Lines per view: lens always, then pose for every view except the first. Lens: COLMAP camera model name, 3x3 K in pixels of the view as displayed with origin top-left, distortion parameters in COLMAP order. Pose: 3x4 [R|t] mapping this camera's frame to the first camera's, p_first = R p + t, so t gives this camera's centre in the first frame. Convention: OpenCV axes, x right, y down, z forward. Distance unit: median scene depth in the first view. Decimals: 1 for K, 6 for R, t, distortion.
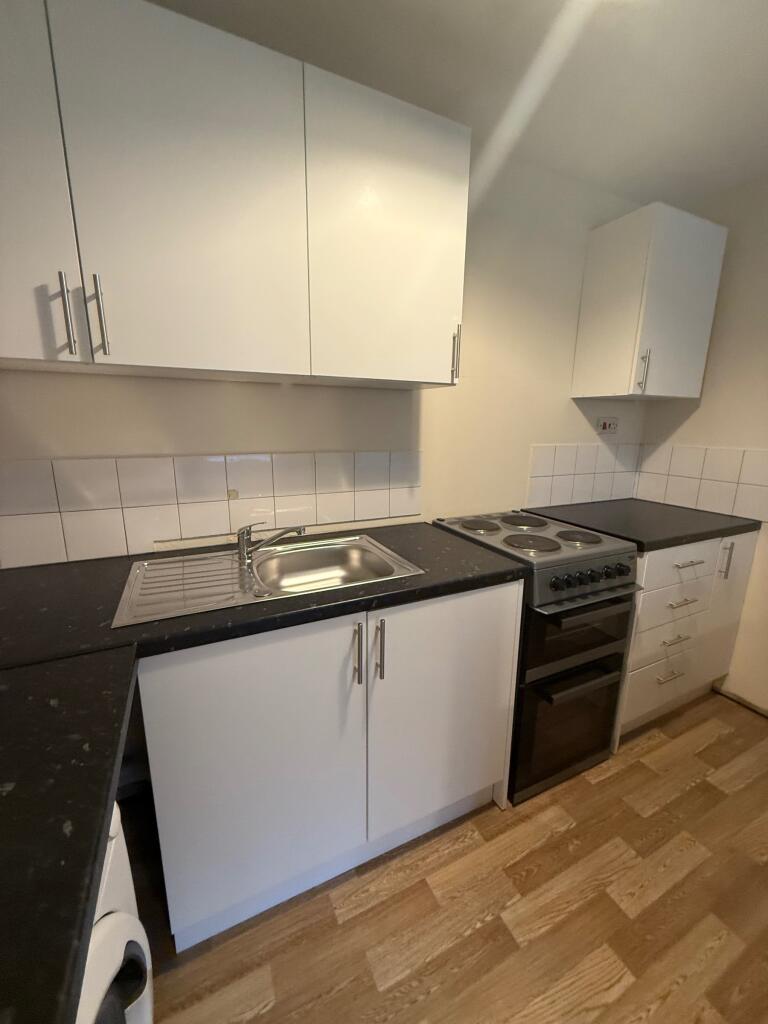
lens RADIAL K [[399.9, 0, 384.0], [0, 399.9, 512.0], [0, 0, 1]] dist [-0.007982, 0.000408]
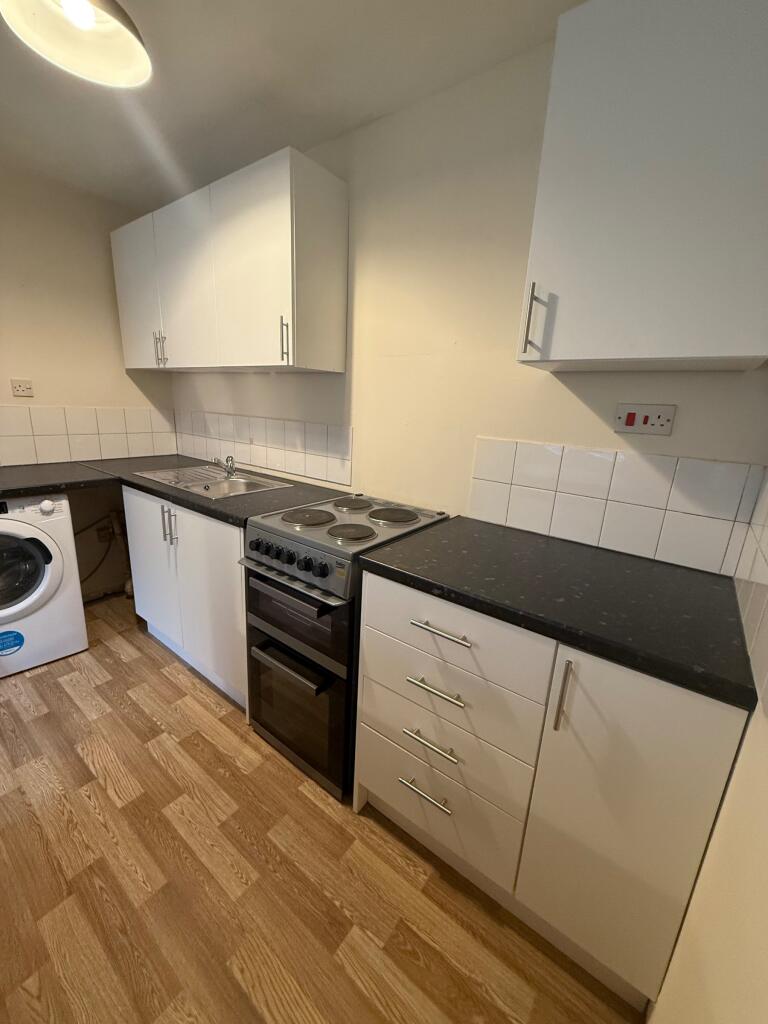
lens RADIAL K [[407.4, 0, 379.6], [0, 407.4, 508.2], [0, 0, 1]] dist [0.000203, 0.000665]
pose [[0.459458, 0.237649, -0.855816, 1.424550], [-0.236657, 0.961464, 0.139933, -0.143028], [0.856091, 0.138241, 0.497993, 0.665201]]
